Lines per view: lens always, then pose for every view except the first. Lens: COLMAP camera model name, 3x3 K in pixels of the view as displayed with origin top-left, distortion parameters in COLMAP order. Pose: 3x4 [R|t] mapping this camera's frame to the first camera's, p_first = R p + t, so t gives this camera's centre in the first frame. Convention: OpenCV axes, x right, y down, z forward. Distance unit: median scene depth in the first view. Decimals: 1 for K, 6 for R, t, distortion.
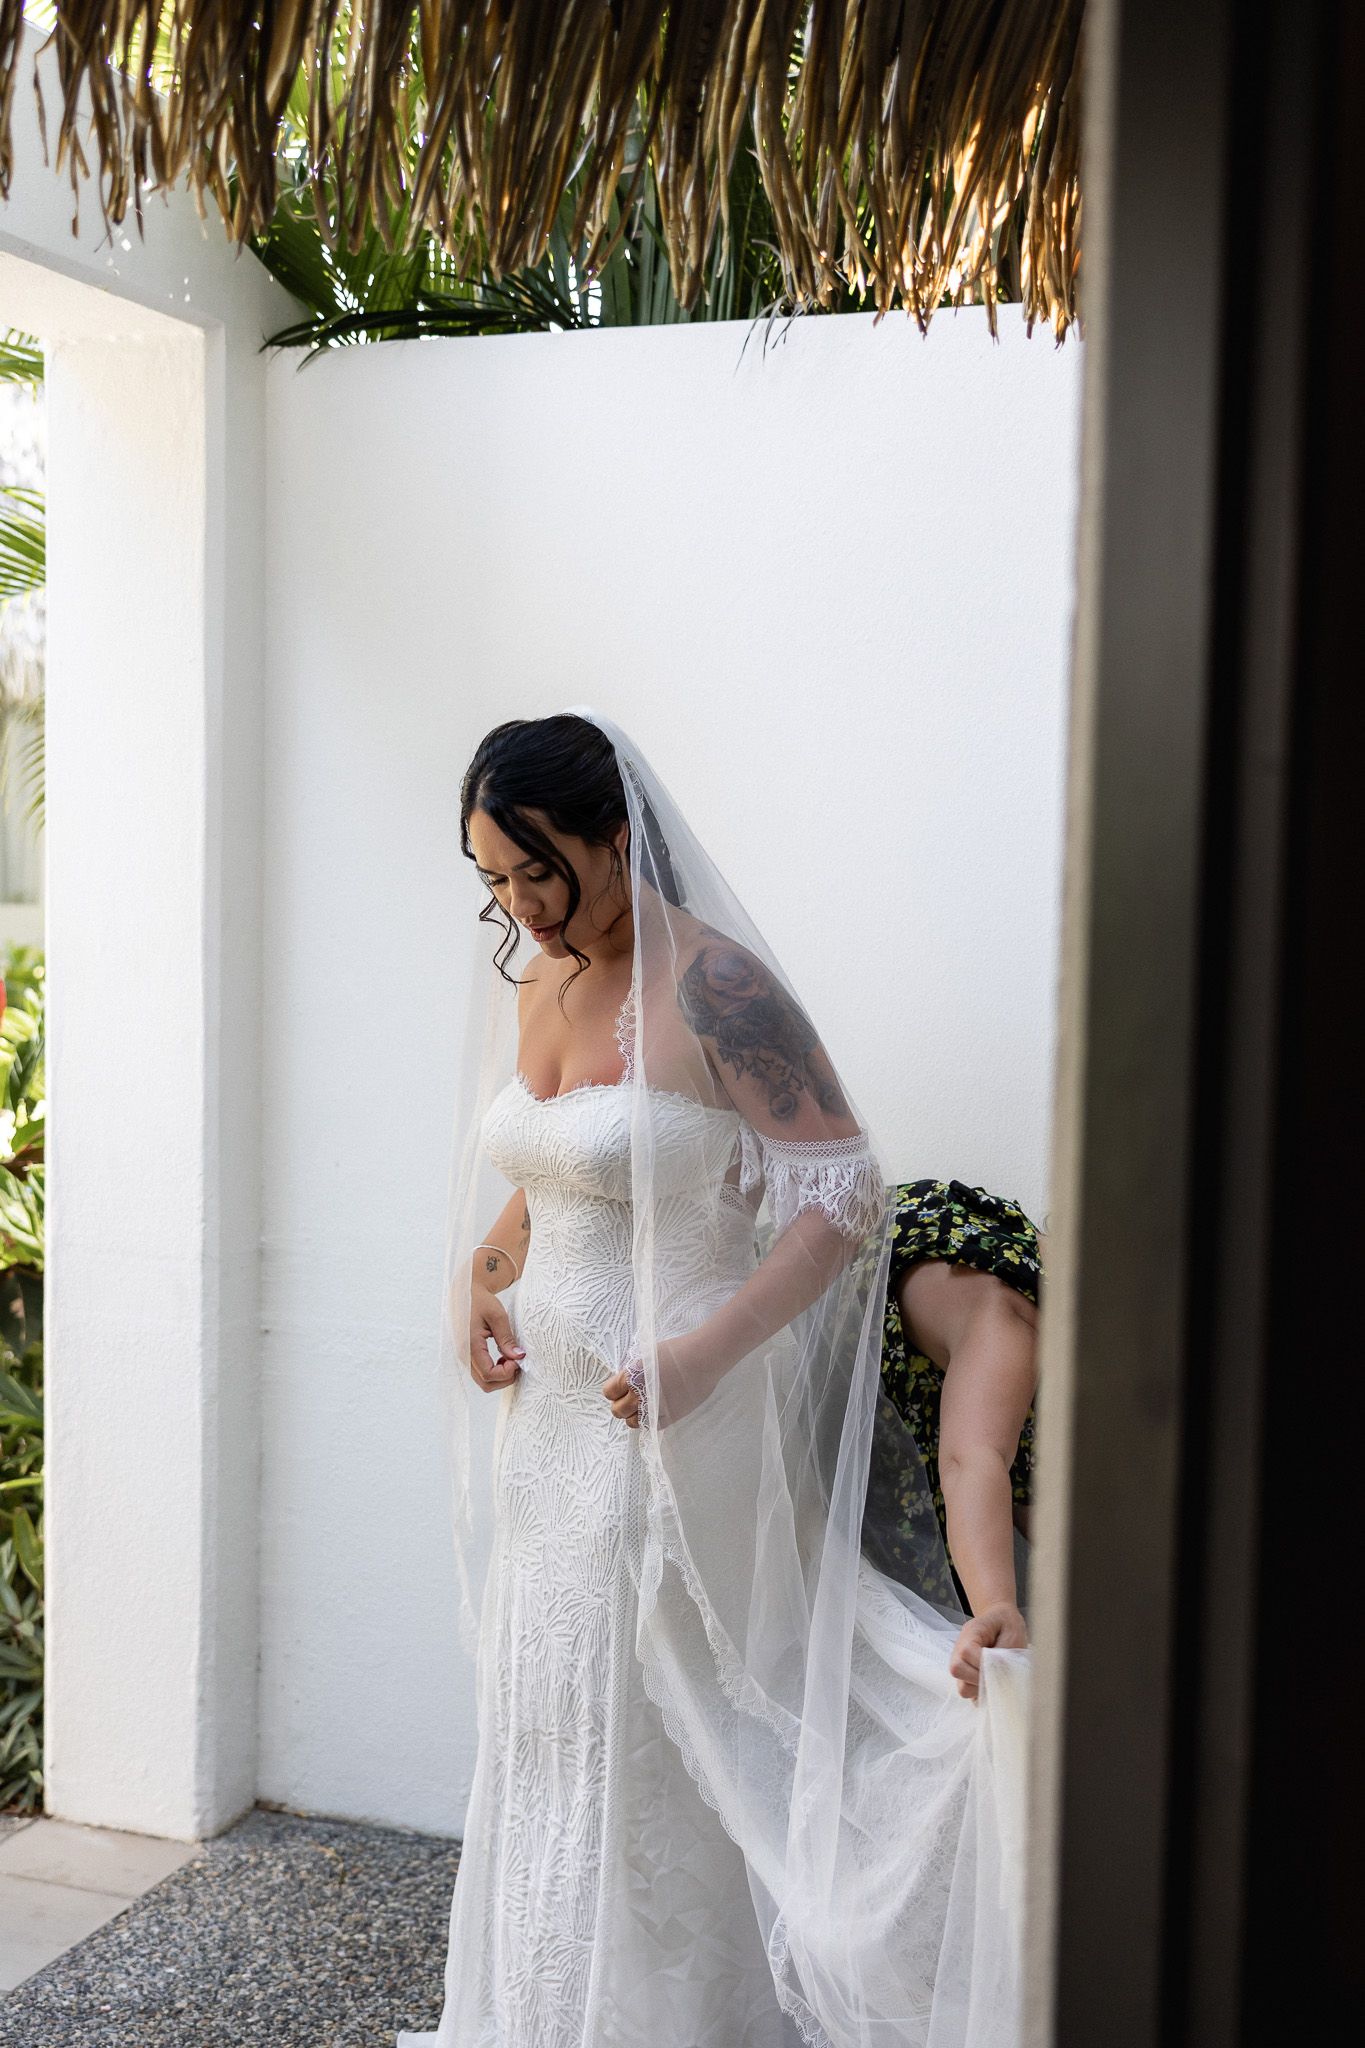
lens RADIAL K [[2335.4, 0, 684.3], [0, 2335.4, 958.4], [0, 0, 1]] dist [0.051396, -0.005731]
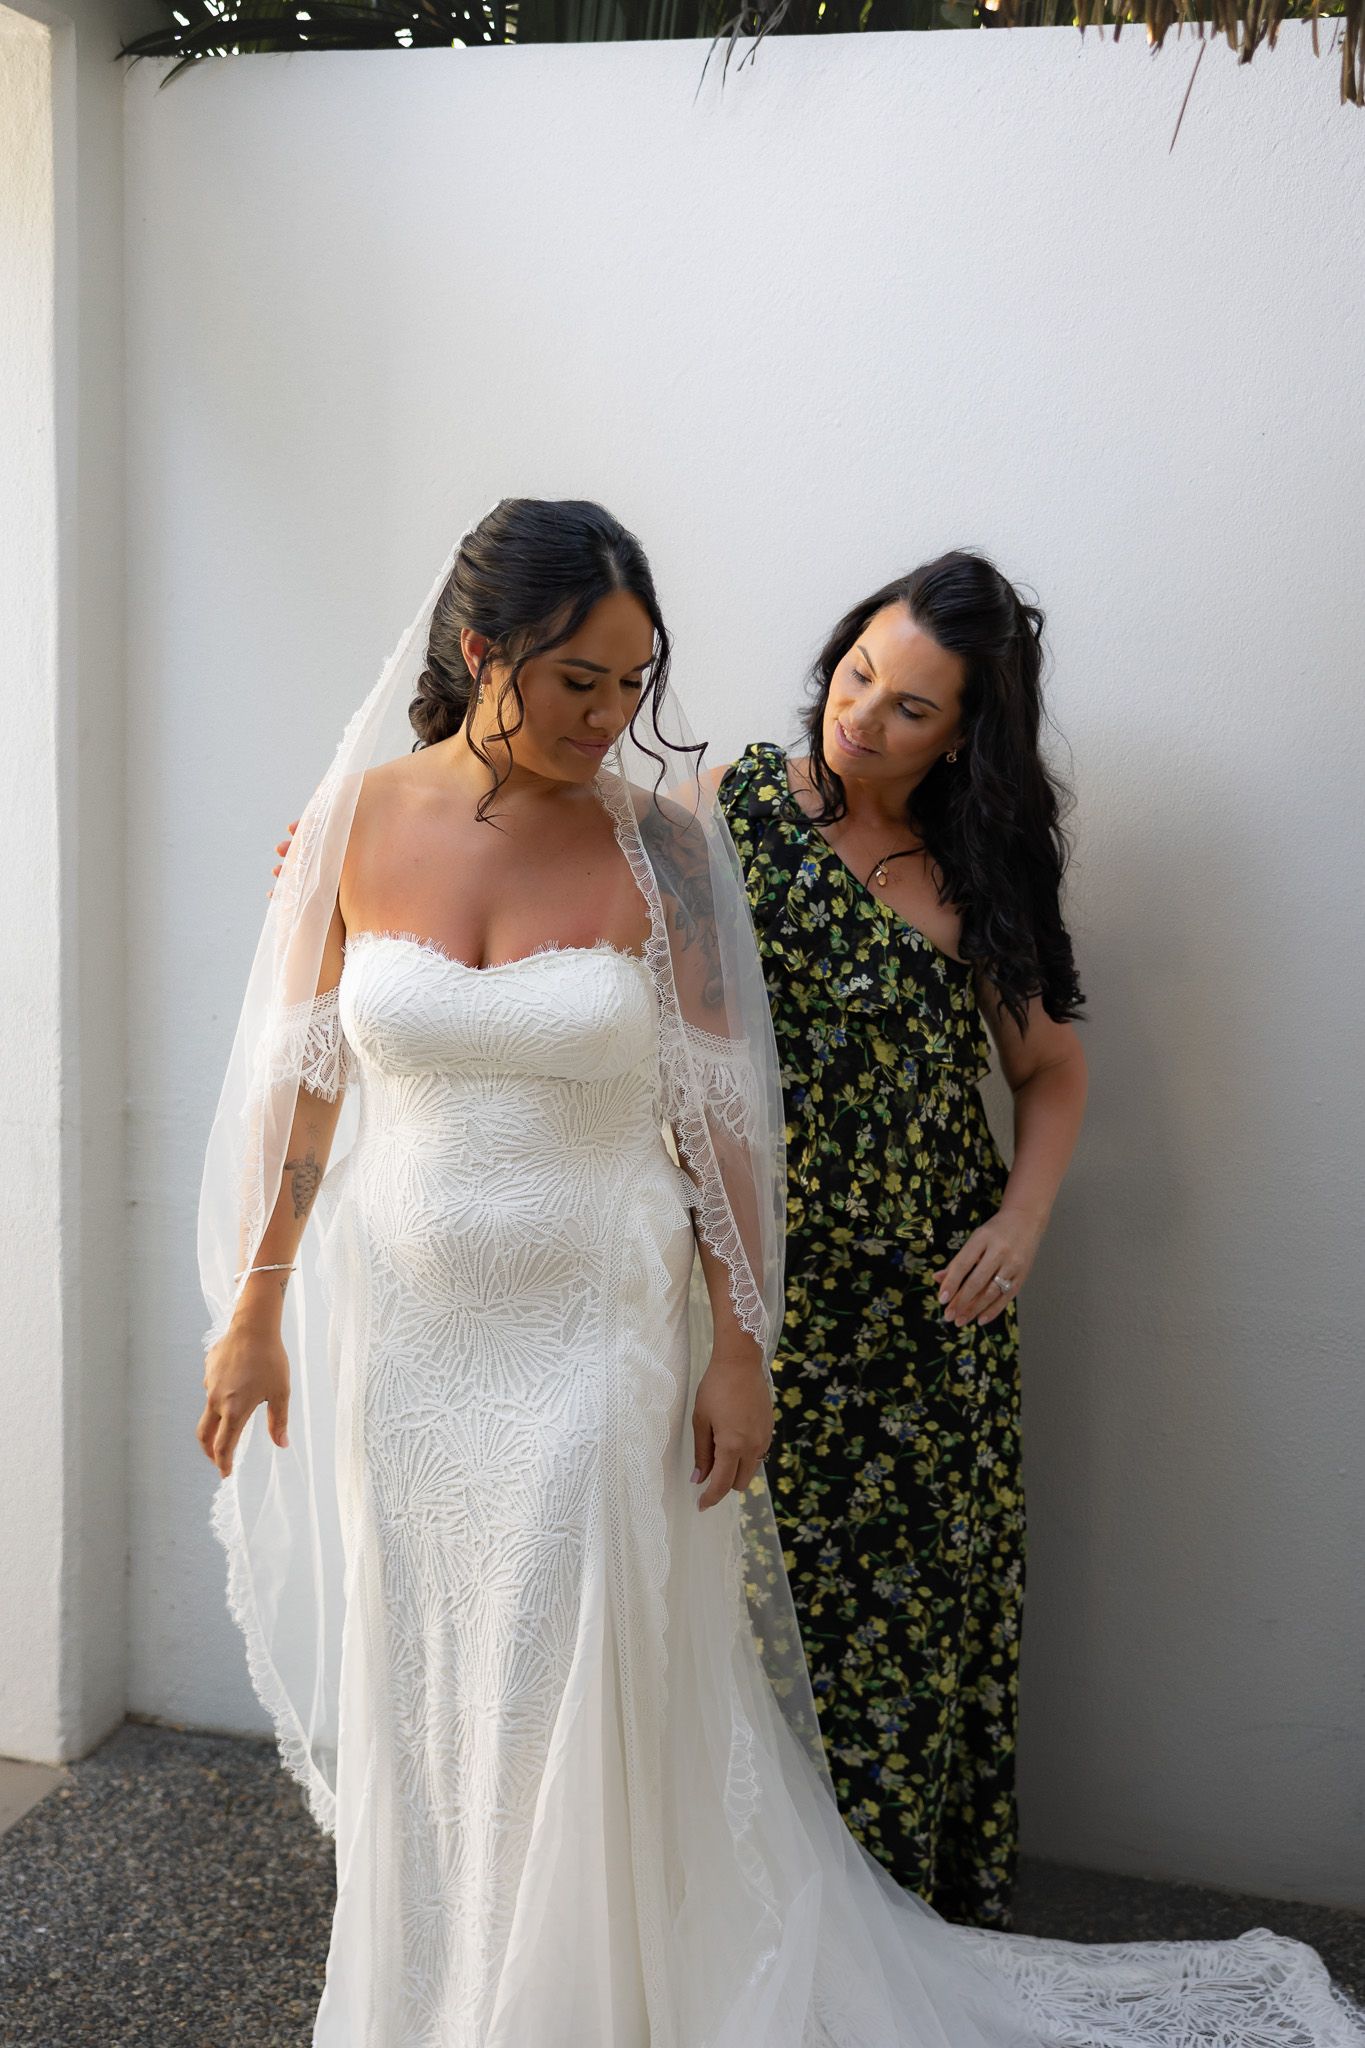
lens RADIAL K [[2335.4, 0, 684.3], [0, 2335.4, 958.4], [0, 0, 1]] dist [0.051396, -0.005731]
pose [[0.997036, 0.005464, 0.076738, -0.042404], [-0.012205, 0.996076, 0.087654, -0.014579], [-0.075958, -0.088331, 0.993191, 0.120025]]
